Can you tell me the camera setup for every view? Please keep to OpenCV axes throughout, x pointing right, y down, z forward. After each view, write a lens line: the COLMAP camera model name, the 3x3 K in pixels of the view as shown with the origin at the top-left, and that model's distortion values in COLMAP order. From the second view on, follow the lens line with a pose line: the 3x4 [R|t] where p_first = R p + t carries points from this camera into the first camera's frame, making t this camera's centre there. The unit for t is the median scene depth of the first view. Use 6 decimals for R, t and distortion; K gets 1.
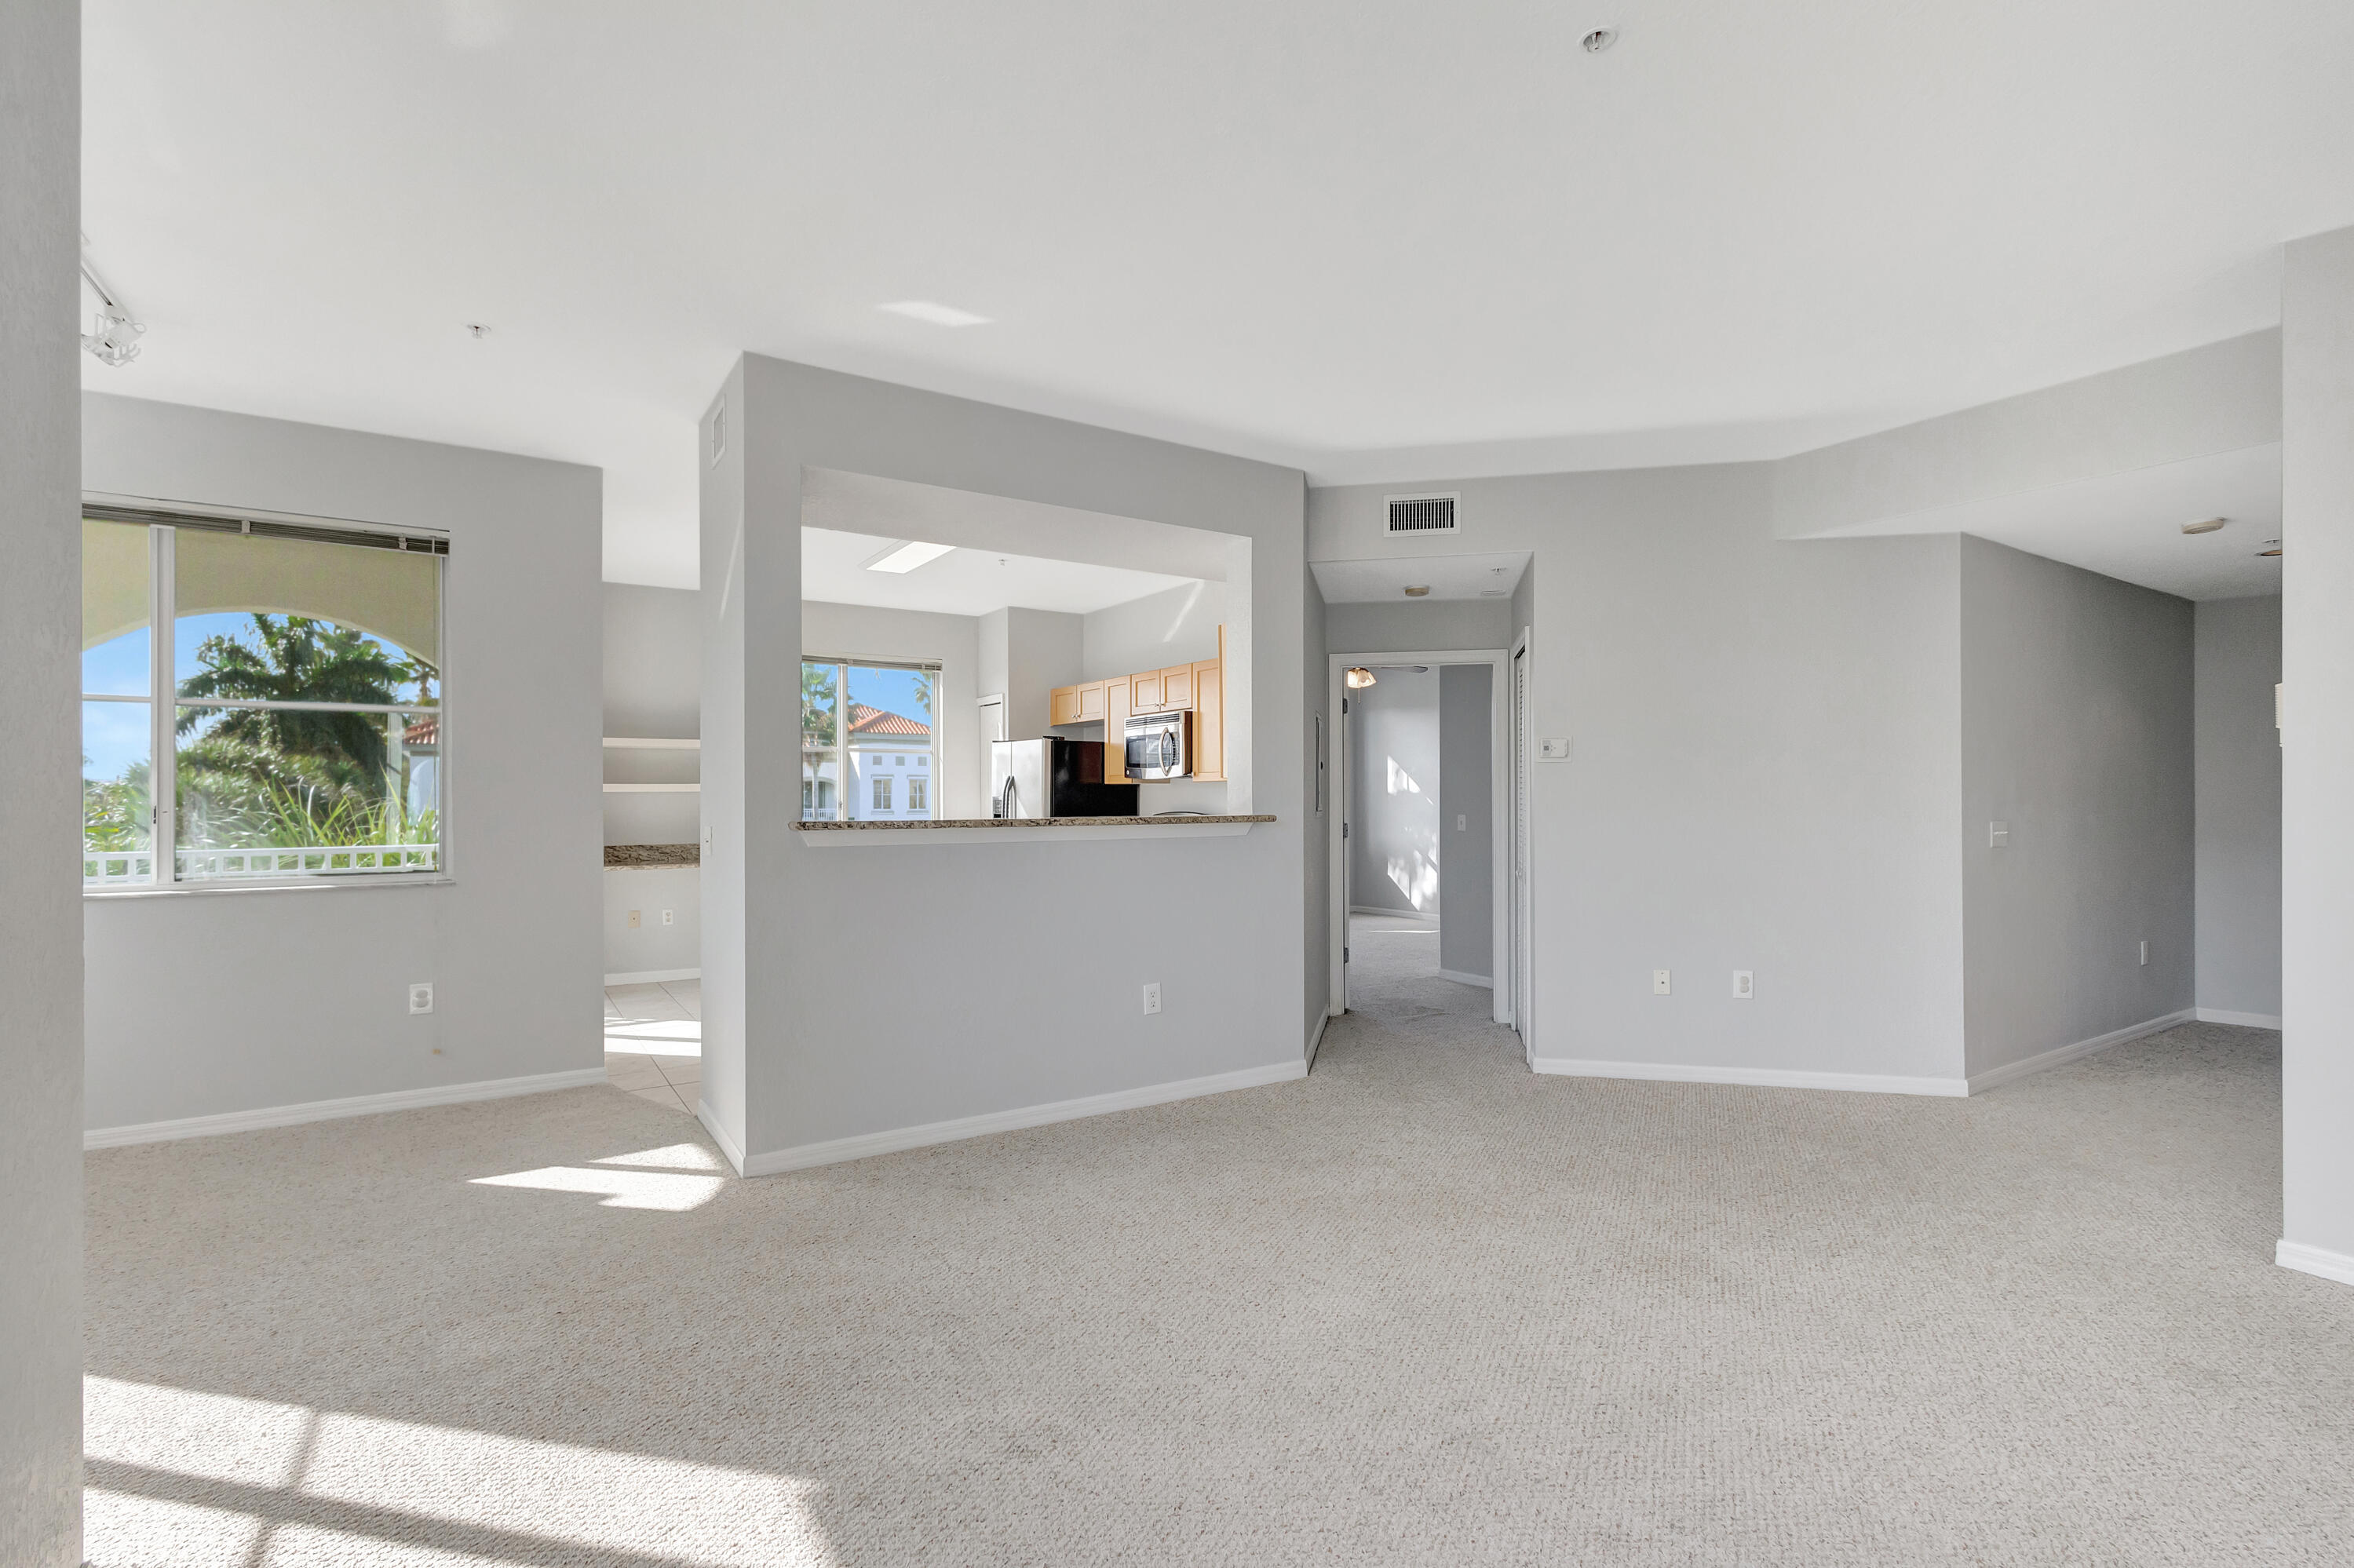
lens RADIAL K [[1086.3, 0, 1168.6], [0, 1086.3, 799.2], [0, 0, 1]] dist [0.004995, 0.000064]
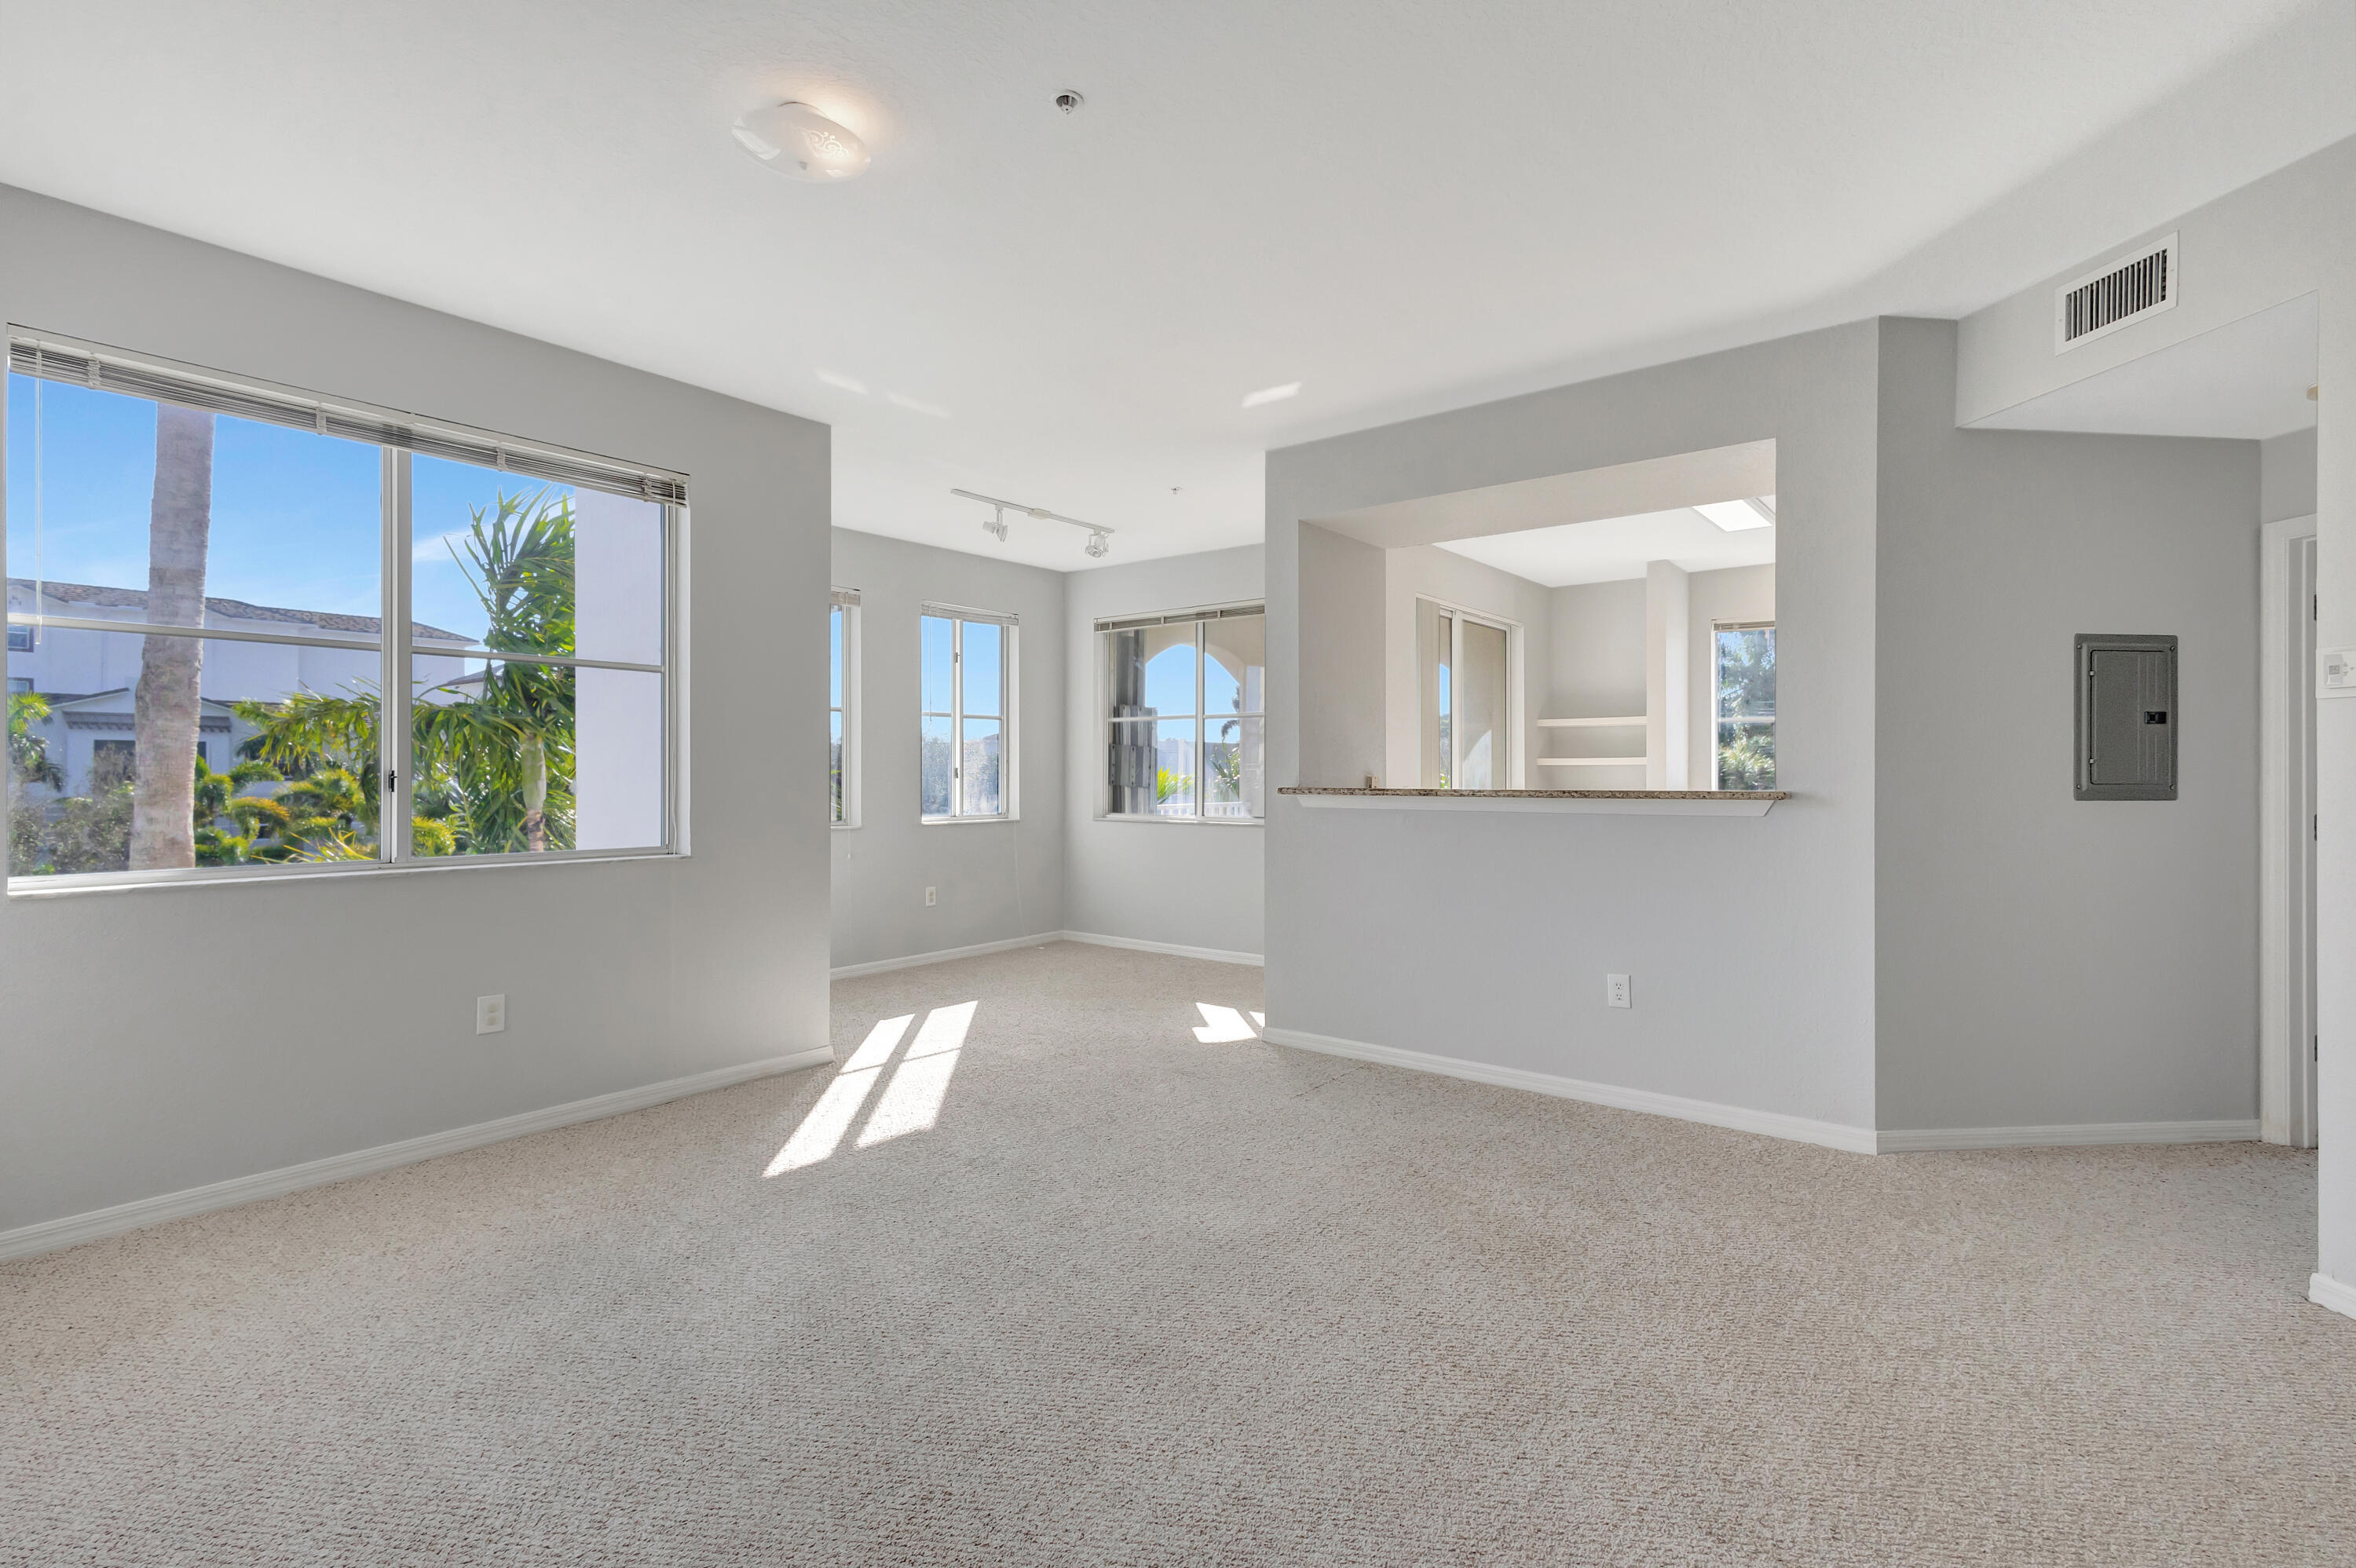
lens RADIAL K [[1087.2, 0, 1168.7], [0, 1087.2, 771.7], [0, 0, 1]] dist [0.004995, 0.000064]
pose [[0.318444, -0.000322, -0.947942, 0.762000], [0.001212, 0.999999, 0.000067, 0.000254], [0.947941, -0.001170, 0.318444, 0.371689]]
